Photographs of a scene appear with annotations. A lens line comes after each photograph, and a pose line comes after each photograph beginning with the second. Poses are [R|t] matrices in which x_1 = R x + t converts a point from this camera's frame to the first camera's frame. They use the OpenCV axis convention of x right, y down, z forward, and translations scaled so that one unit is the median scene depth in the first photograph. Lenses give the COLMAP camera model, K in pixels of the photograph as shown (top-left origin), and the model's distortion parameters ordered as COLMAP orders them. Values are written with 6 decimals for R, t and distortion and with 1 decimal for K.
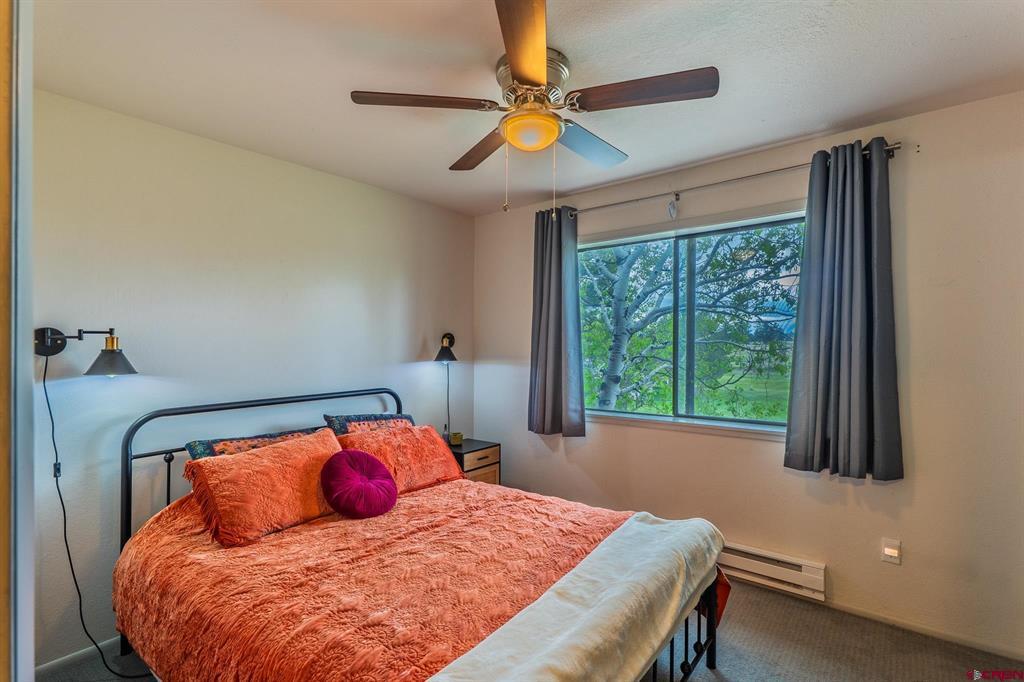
lens RADIAL K [[480.5, 0, 512.1], [0, 480.5, 339.4], [0, 0, 1]] dist [0.004839, -0.002889]
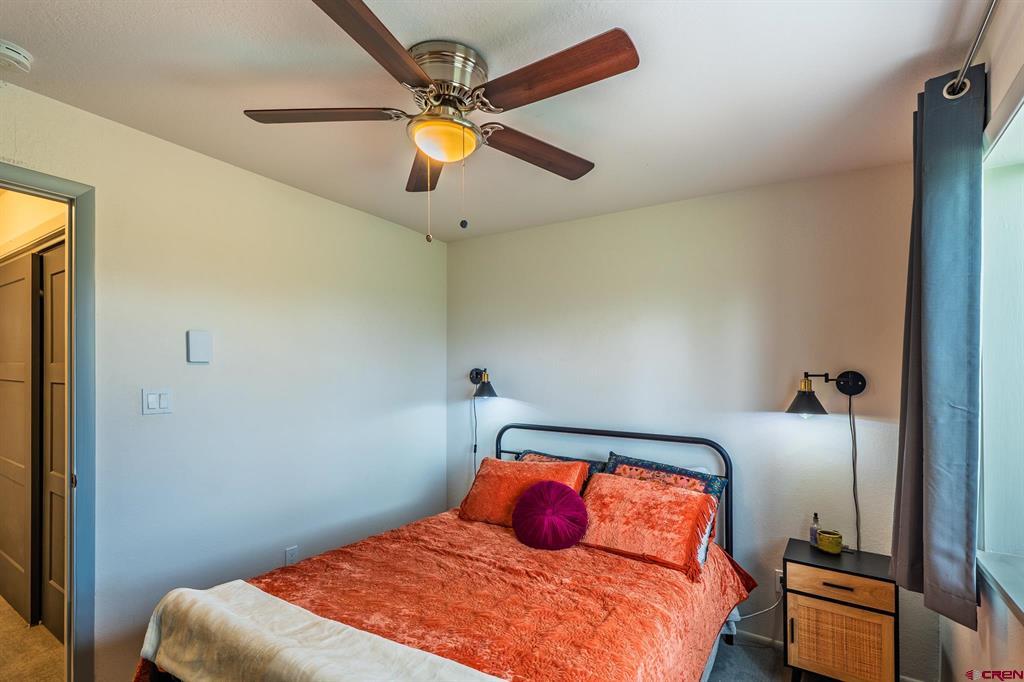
lens RADIAL K [[480.5, 0, 504.0], [0, 480.5, 375.5], [0, 0, 1]] dist [0.004839, -0.002889]
pose [[0.094429, 0.003129, -0.995527, 0.672429], [-0.018577, 0.999826, 0.001380, -0.001109], [0.995358, 0.018363, 0.094471, 0.758754]]
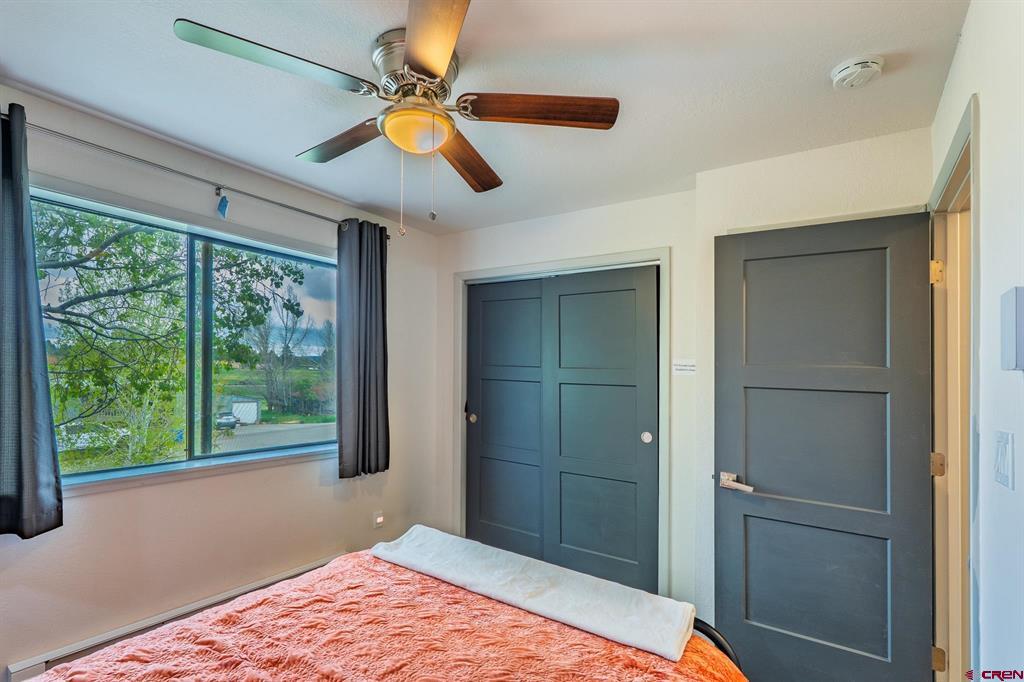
lens RADIAL K [[480.5, 0, 512.6], [0, 480.5, 348.9], [0, 0, 1]] dist [0.004839, -0.002889]
pose [[-0.065655, 0.054694, 0.996342, -0.622111], [-0.034031, 0.997793, -0.057016, 0.005794], [-0.997262, -0.037650, -0.063649, 0.664982]]
